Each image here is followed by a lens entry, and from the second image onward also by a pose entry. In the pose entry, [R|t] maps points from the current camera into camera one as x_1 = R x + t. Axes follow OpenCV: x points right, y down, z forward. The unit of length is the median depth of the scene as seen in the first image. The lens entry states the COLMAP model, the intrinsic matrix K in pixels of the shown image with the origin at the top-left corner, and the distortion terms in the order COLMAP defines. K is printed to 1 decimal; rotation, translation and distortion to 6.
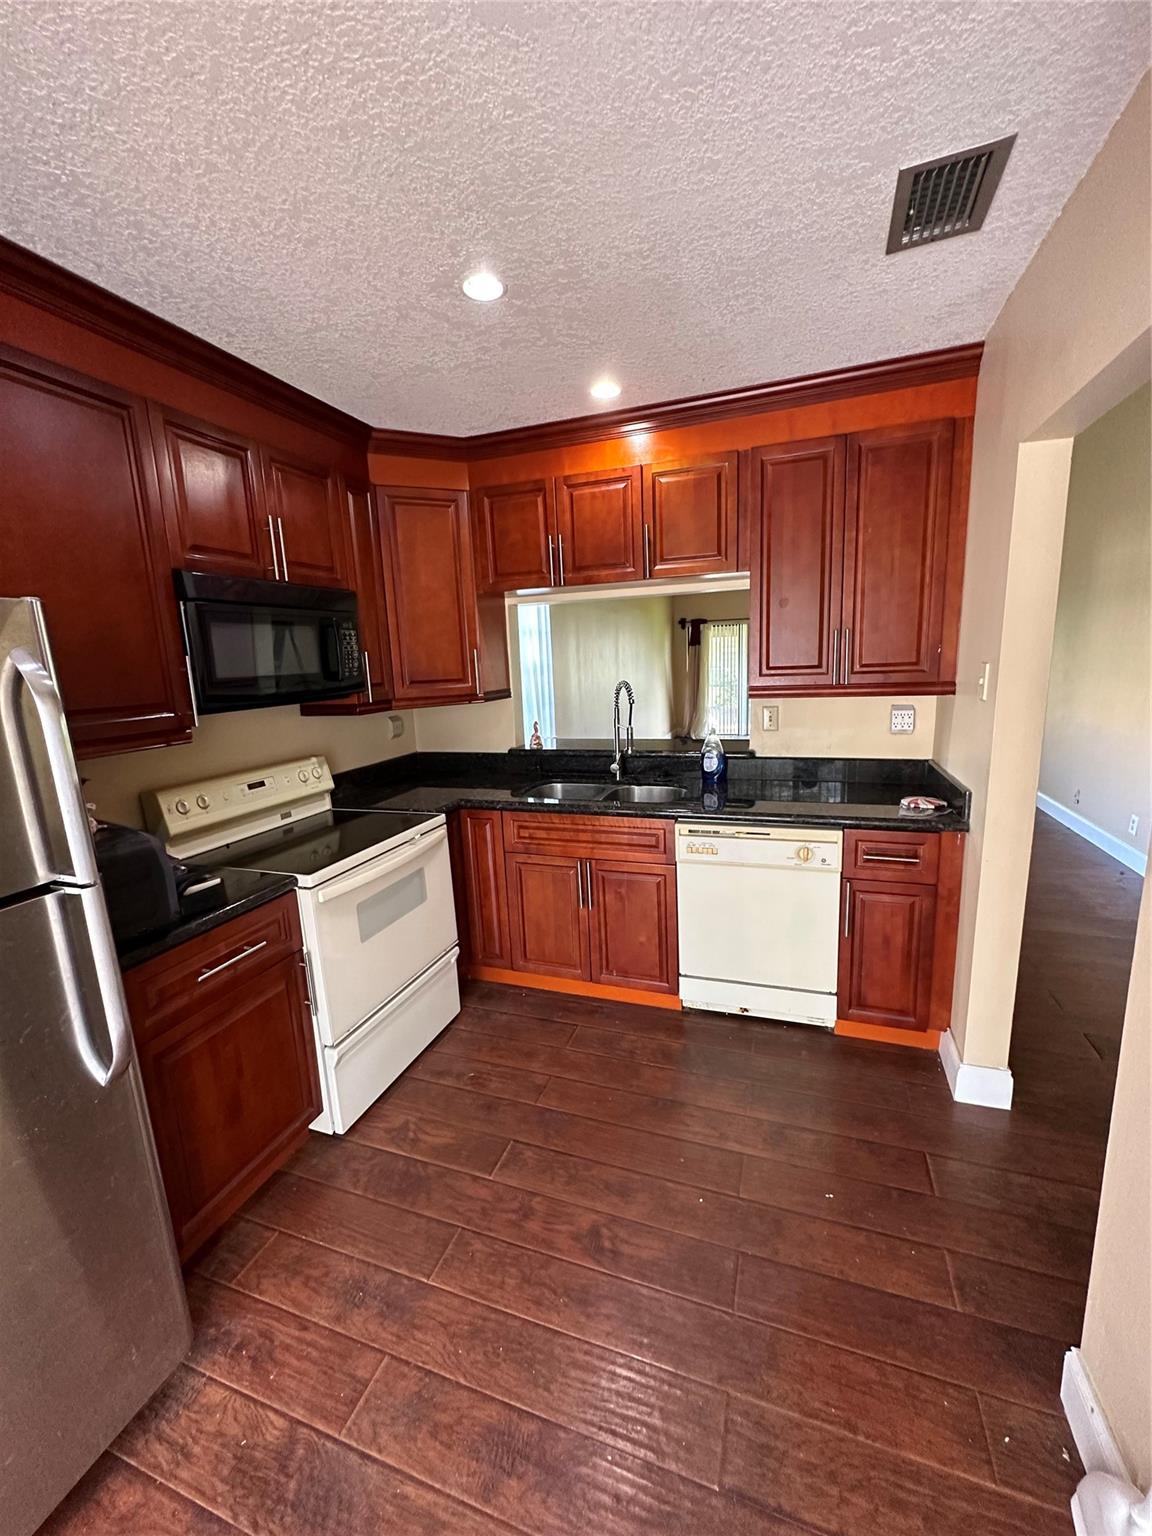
lens RADIAL K [[614.9, 0, 574.4], [0, 614.9, 770.0], [0, 0, 1]] dist [-0.001770, -0.000008]
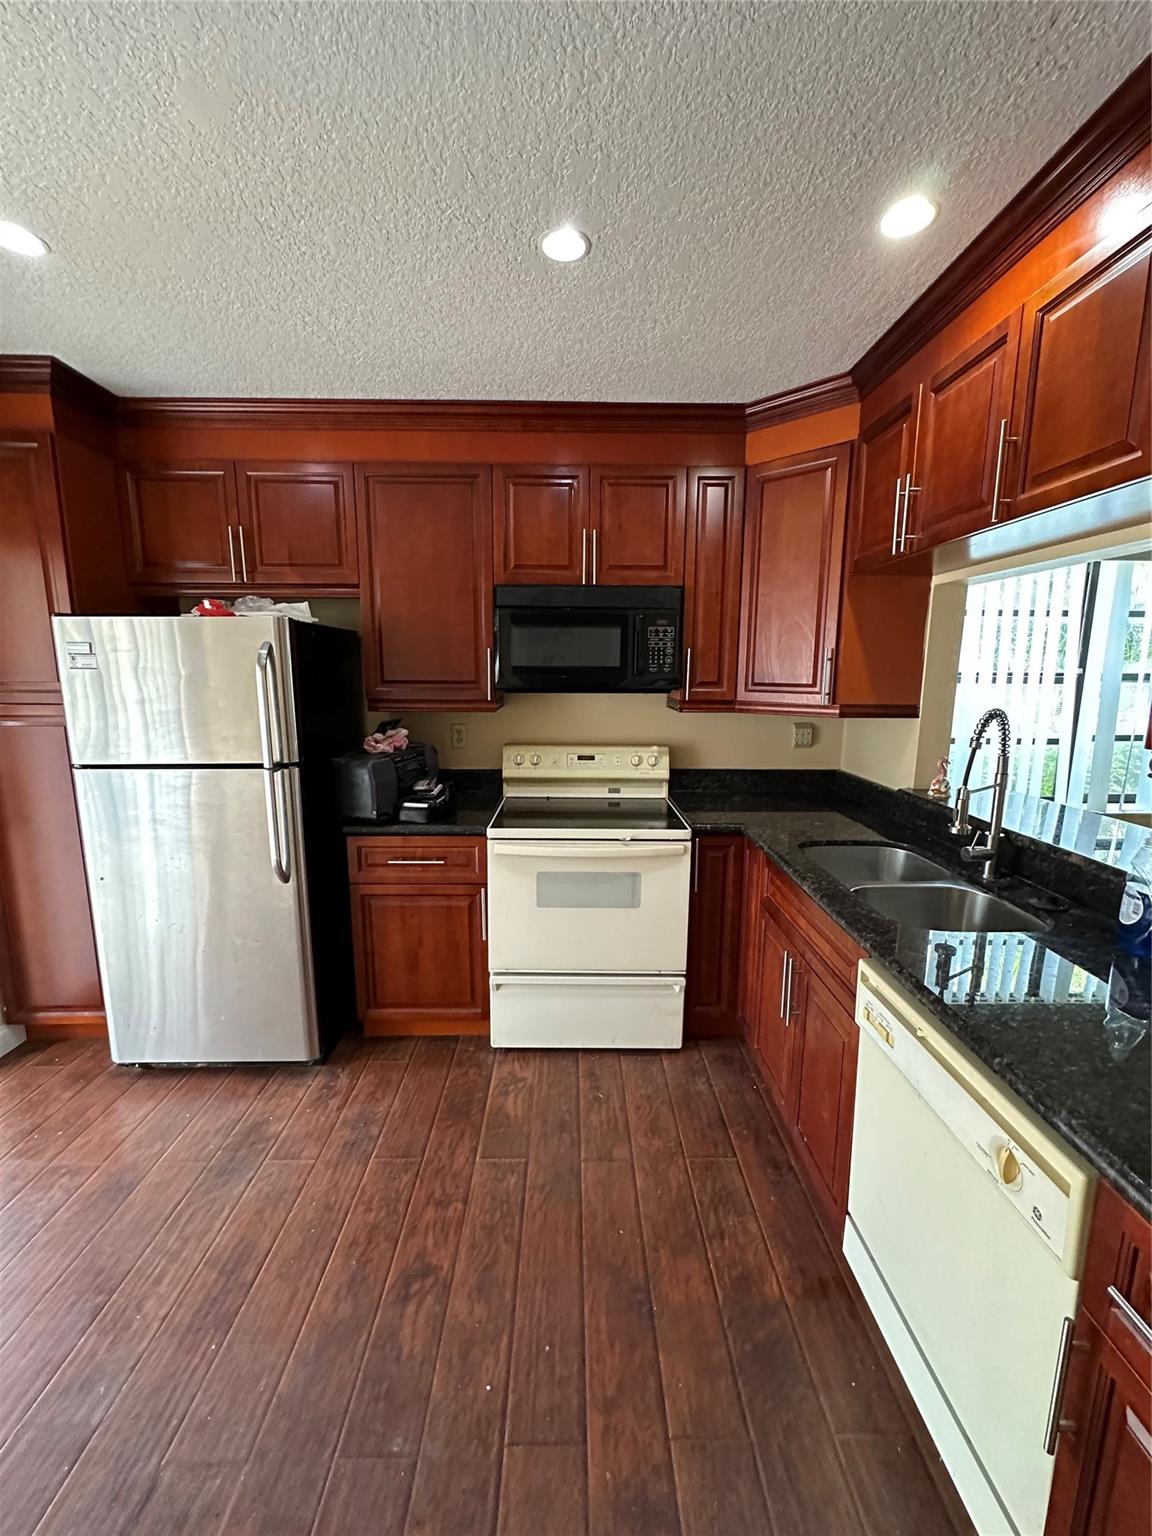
lens RADIAL K [[614.9, 0, 571.9], [0, 614.9, 767.3], [0, 0, 1]] dist [-0.001770, -0.000008]
pose [[0.343497, 0.196220, -0.918427, 0.562299], [-0.190782, 0.972118, 0.136337, -0.112588], [0.919572, 0.128388, 0.371355, 0.519820]]
